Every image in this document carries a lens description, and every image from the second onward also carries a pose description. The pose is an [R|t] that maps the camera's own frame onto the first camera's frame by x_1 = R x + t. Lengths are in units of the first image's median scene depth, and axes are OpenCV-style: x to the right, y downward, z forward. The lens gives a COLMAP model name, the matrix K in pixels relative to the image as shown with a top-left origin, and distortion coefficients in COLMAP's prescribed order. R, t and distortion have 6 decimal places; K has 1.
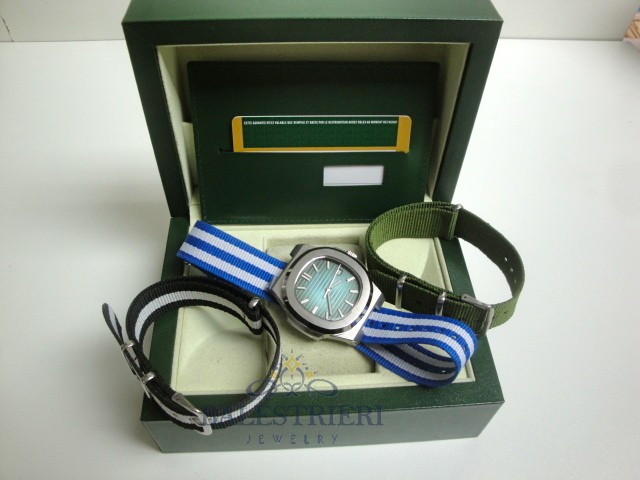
lens RADIAL K [[523.6, 0, 320.0], [0, 523.6, 240.0], [0, 0, 1]] dist [-0.176046, 0.131580]
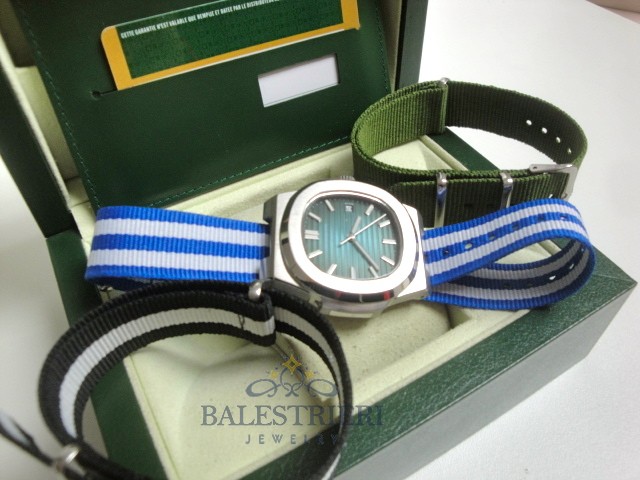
lens RADIAL K [[523.6, 0, 320.0], [0, 523.6, 240.0], [0, 0, 1]] dist [-0.176046, 0.131580]
pose [[0.893132, -0.351662, 0.280446, -0.189847], [0.364108, 0.931320, 0.008250, 0.082673], [-0.264086, 0.094744, 0.959834, 0.388617]]
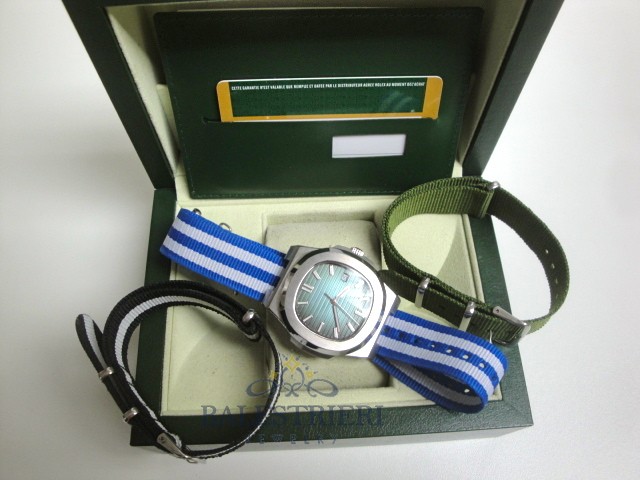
lens RADIAL K [[523.6, 0, 320.0], [0, 523.6, 240.0], [0, 0, 1]] dist [-0.176046, 0.131580]
pose [[0.999550, 0.001435, -0.029970, 0.013122], [0.005623, 0.972201, 0.234079, -0.184622], [0.029472, -0.234142, 0.971756, 0.181595]]
